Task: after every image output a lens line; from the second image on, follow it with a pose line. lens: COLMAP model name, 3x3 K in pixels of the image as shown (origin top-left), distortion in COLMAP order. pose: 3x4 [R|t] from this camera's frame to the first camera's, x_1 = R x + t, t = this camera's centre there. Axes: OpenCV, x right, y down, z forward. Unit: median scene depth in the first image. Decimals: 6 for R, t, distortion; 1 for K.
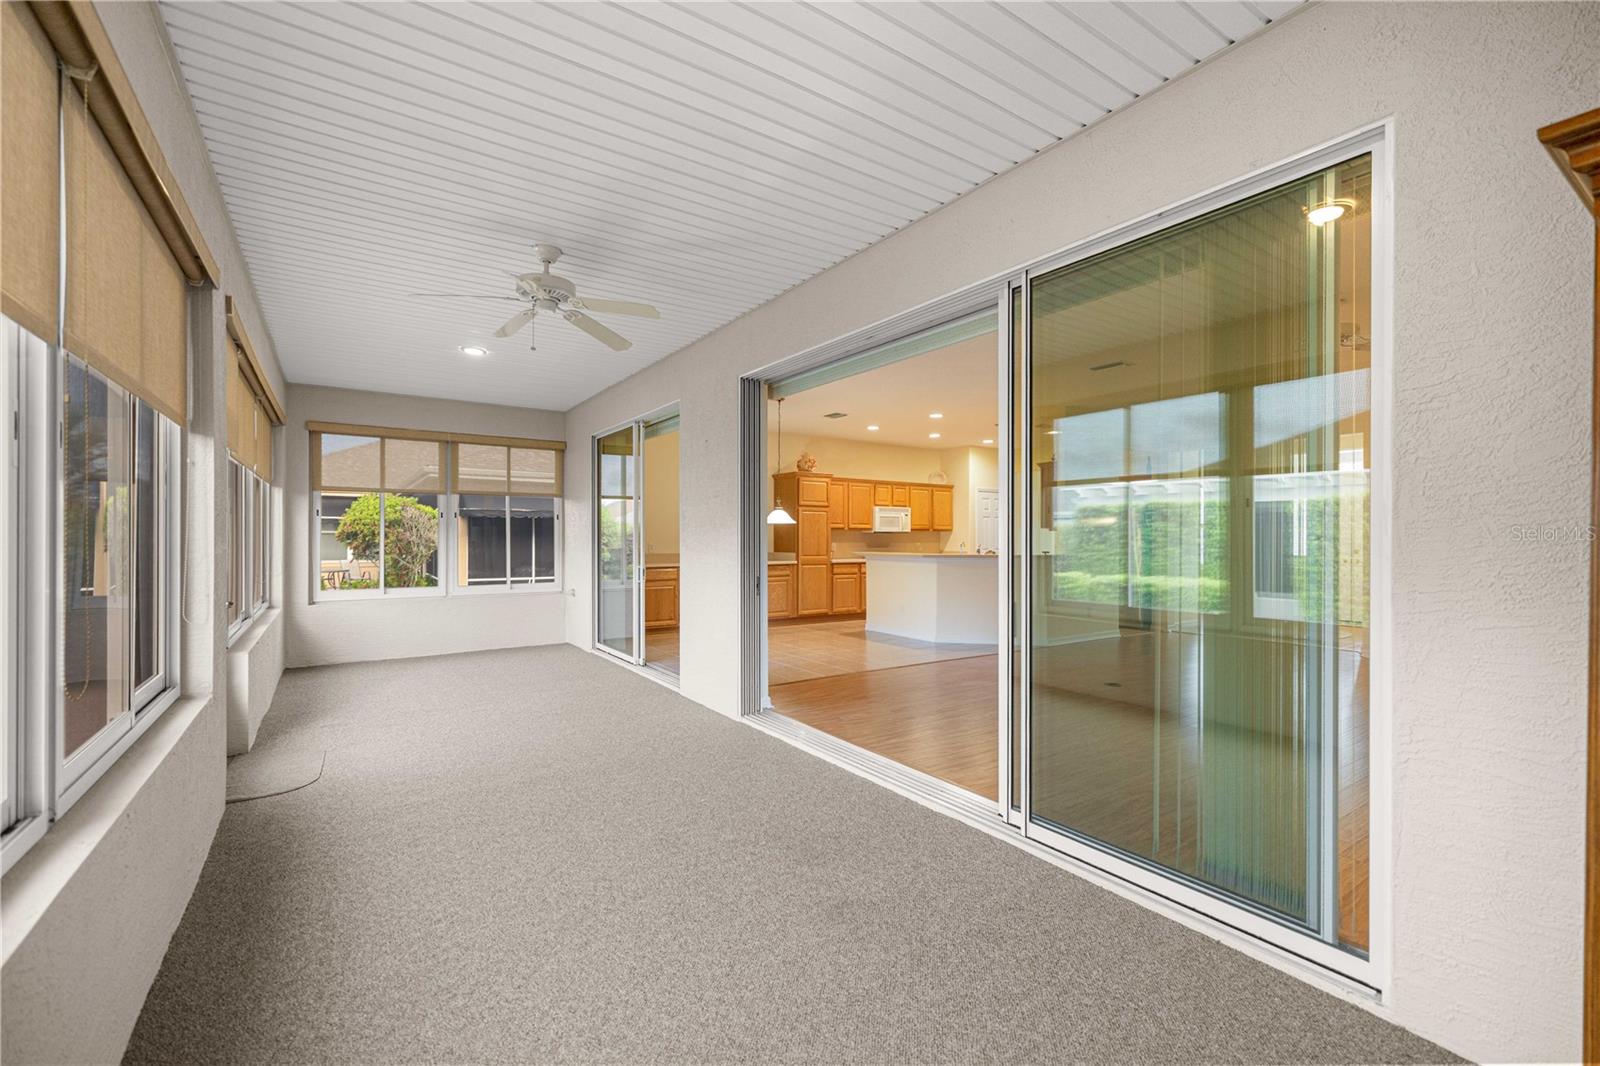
lens RADIAL K [[674.0, 0, 798.1], [0, 674.0, 538.6], [0, 0, 1]] dist [0.000364, 0.000237]
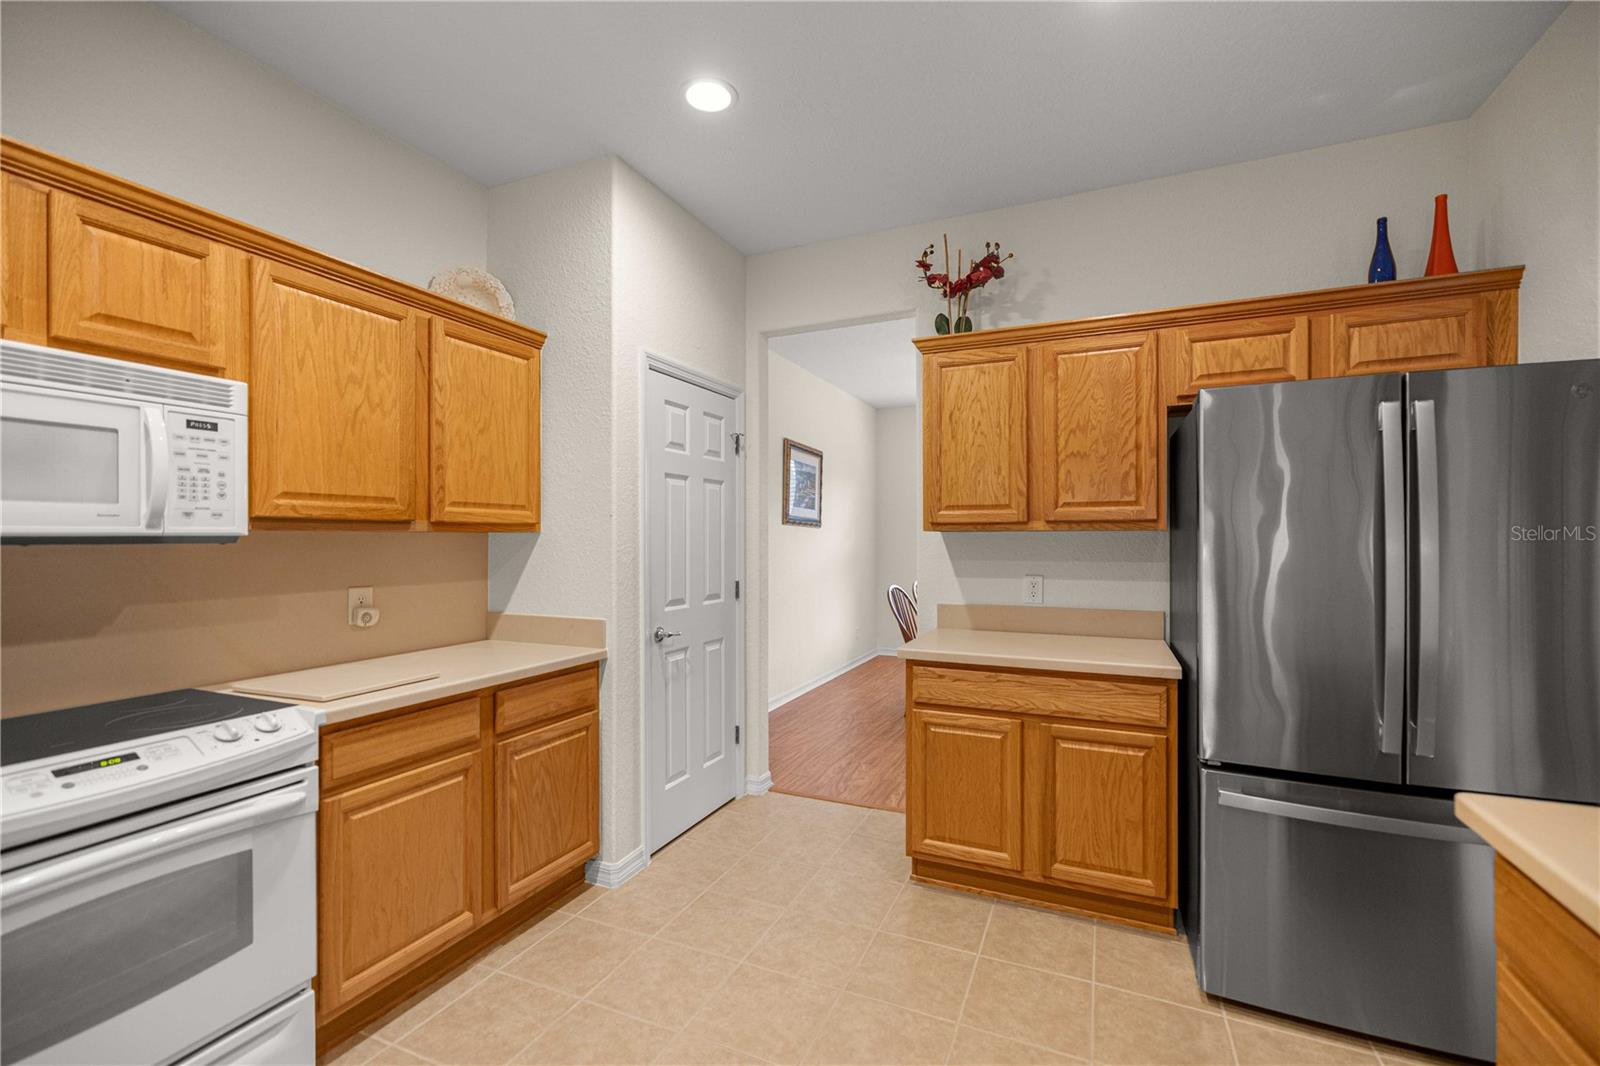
lens RADIAL K [[674.0, 0, 798.9], [0, 674.0, 537.0], [0, 0, 1]] dist [0.000364, 0.000237]
pose [[0.853696, -0.003453, 0.520761, 0.207479], [0.005344, 0.999983, -0.002128, -0.009131], [-0.520745, 0.004600, 0.853700, 0.848467]]
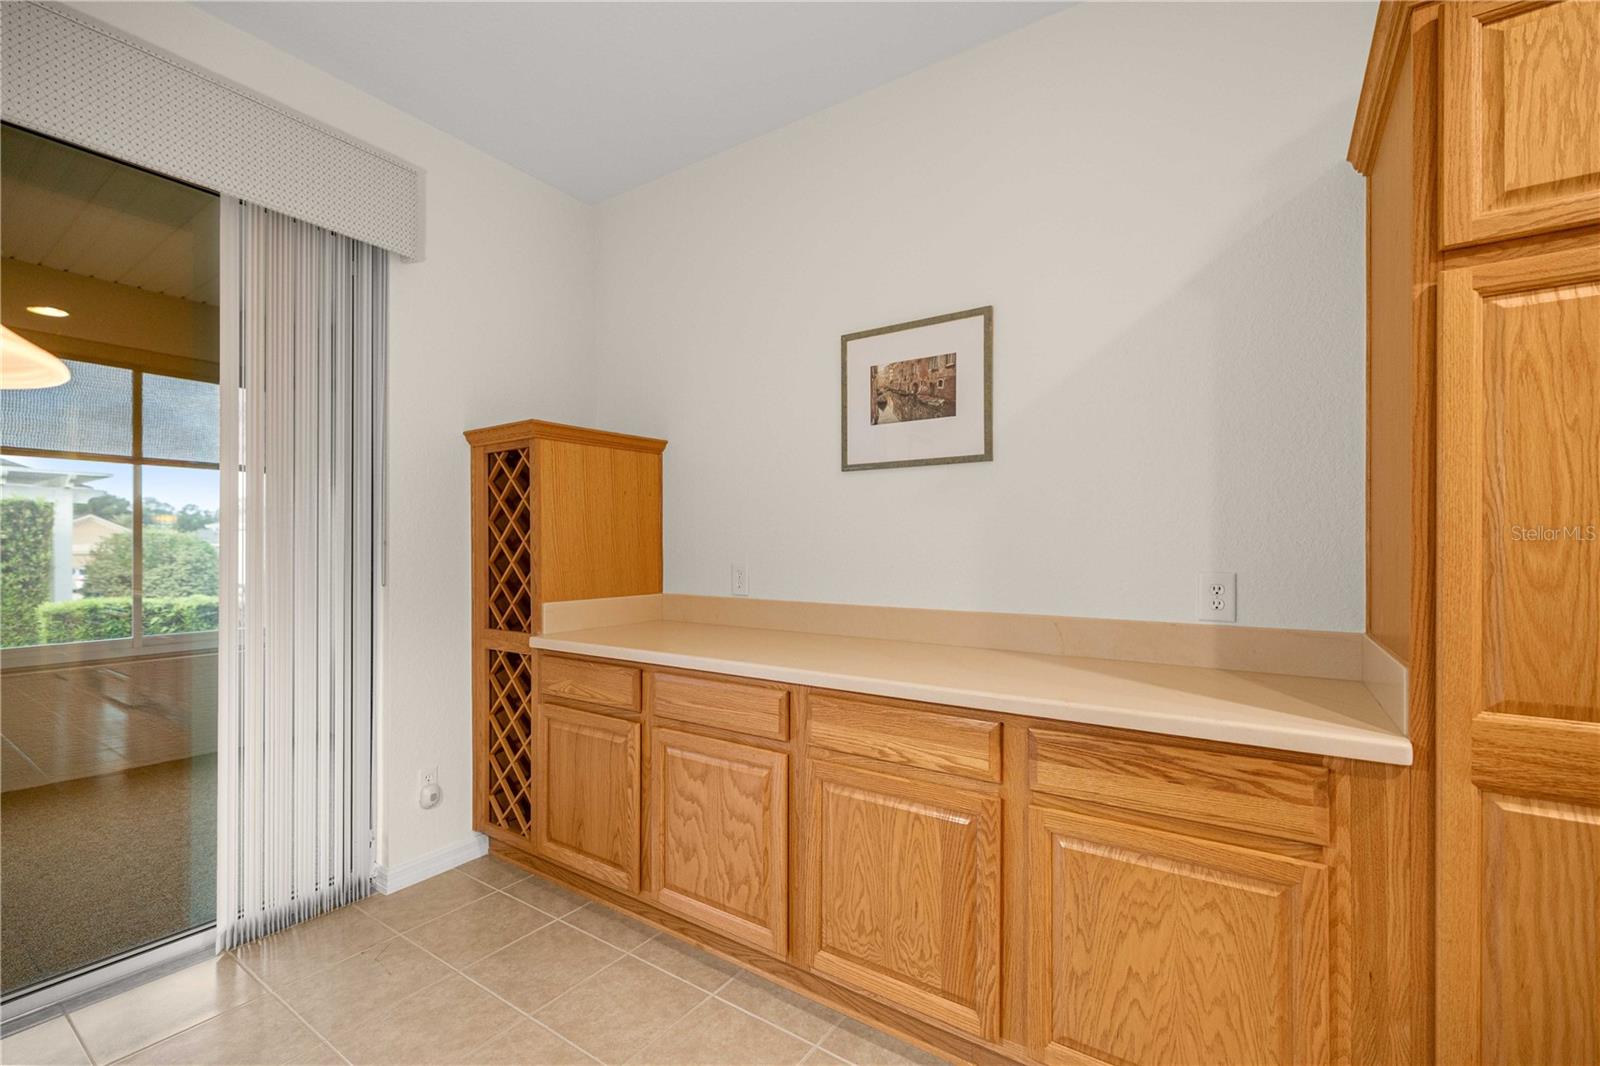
lens RADIAL K [[674.0, 0, 802.3], [0, 674.0, 550.3], [0, 0, 1]] dist [0.000364, 0.000237]
pose [[0.371008, -0.002019, -0.928628, 0.060435], [-0.002748, 0.999991, -0.003272, 0.001262], [0.928626, 0.003766, 0.370999, 0.784296]]
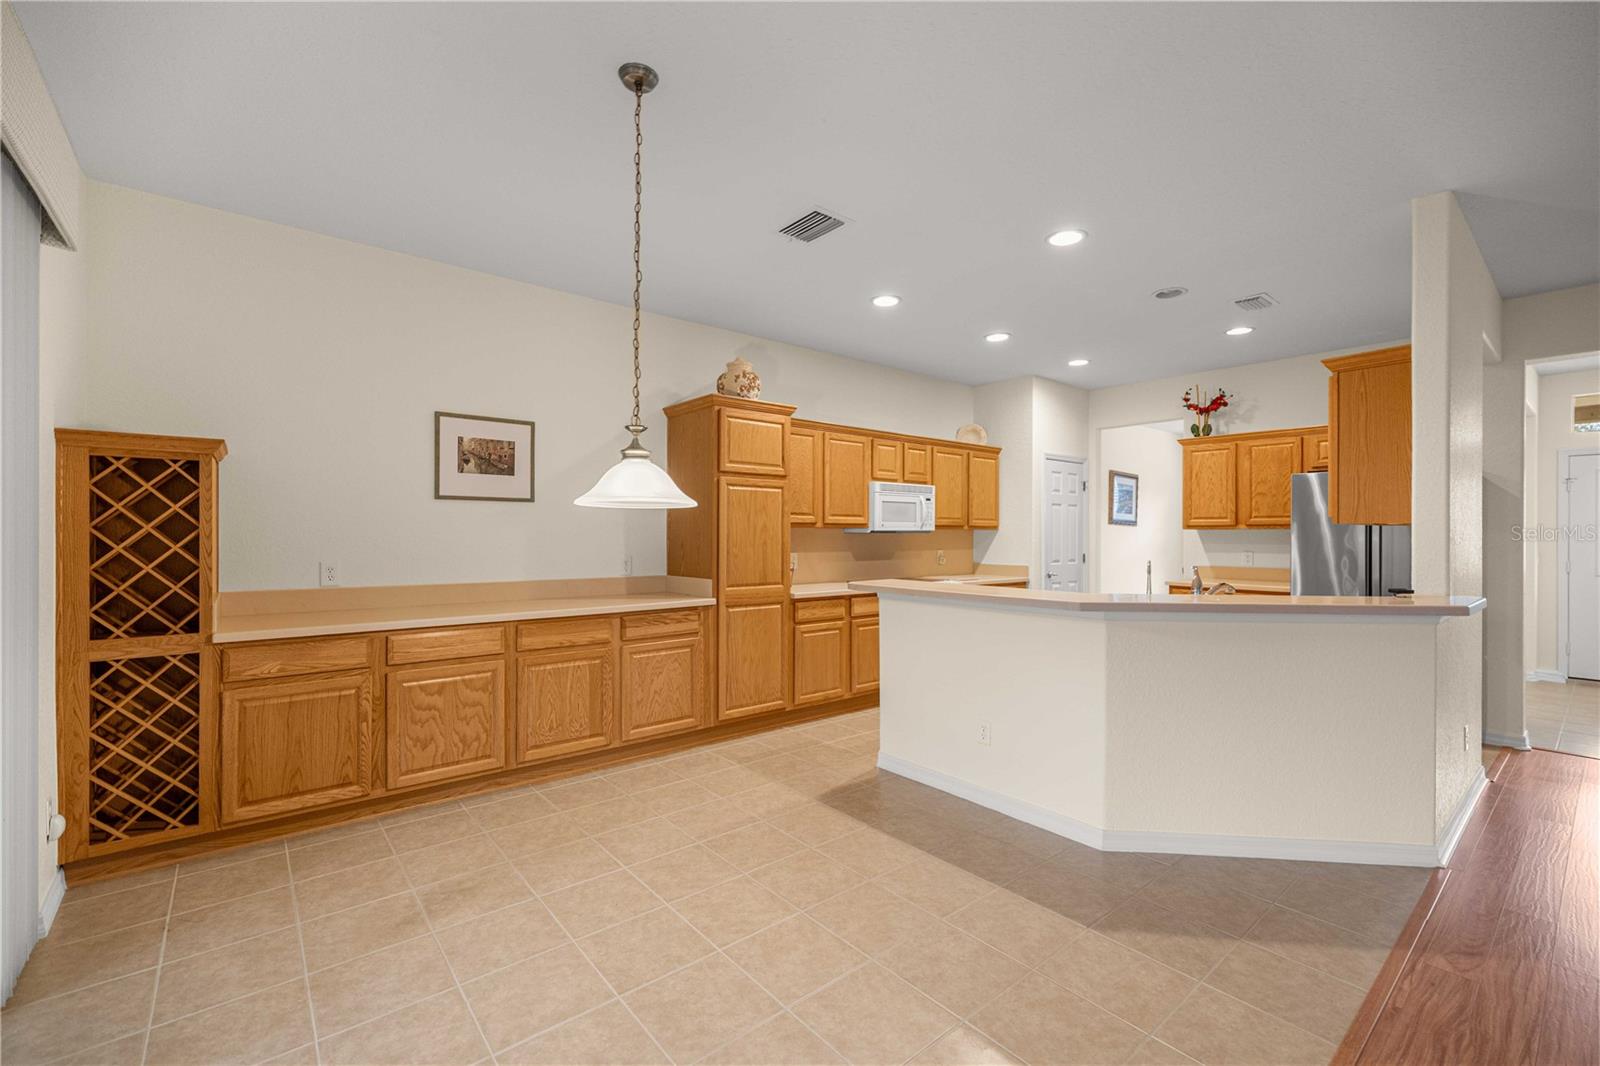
lens RADIAL K [[674.0, 0, 796.0], [0, 674.0, 535.0], [0, 0, 1]] dist [0.000364, 0.000237]
pose [[0.995791, -0.000811, 0.091645, 0.009489], [0.000858, 1.000000, -0.000479, -0.006955], [-0.091645, 0.000555, 0.995792, 0.509684]]
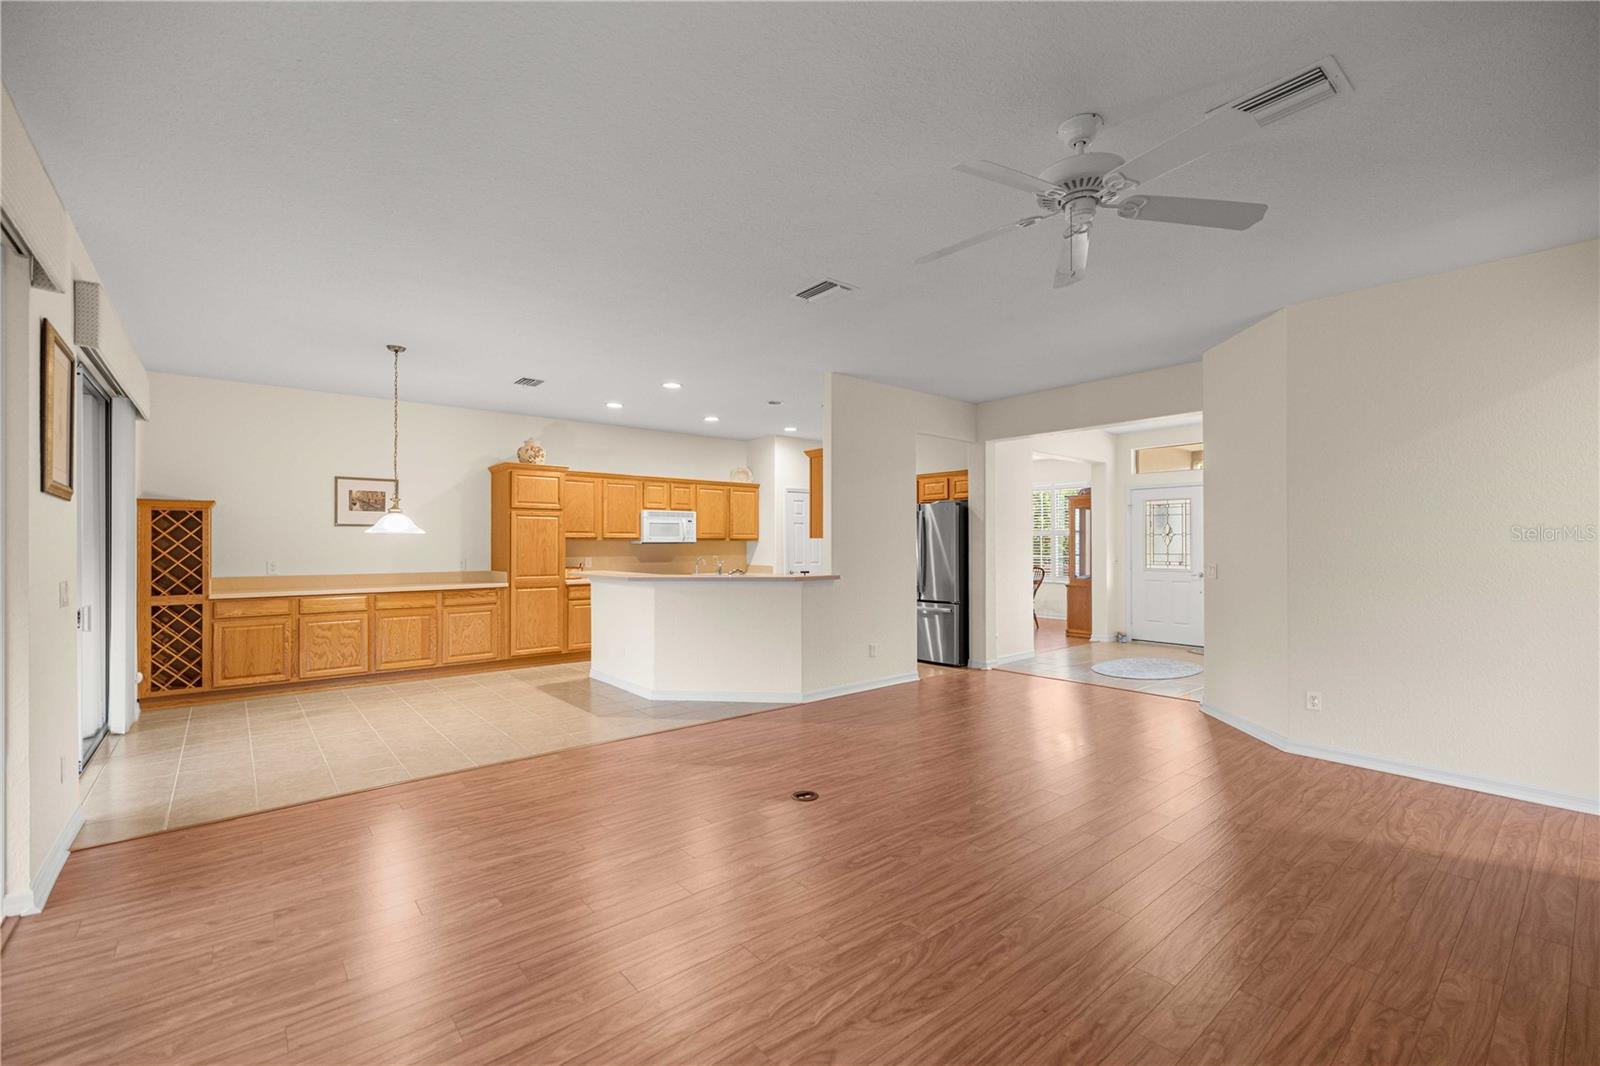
lens RADIAL K [[674.0, 0, 798.8], [0, 674.0, 541.0], [0, 0, 1]] dist [0.000364, 0.000237]
pose [[0.994494, -0.004766, 0.104687, 0.216850], [0.005435, 0.999967, -0.006102, -0.006116], [-0.104654, 0.006638, 0.994487, 0.211112]]
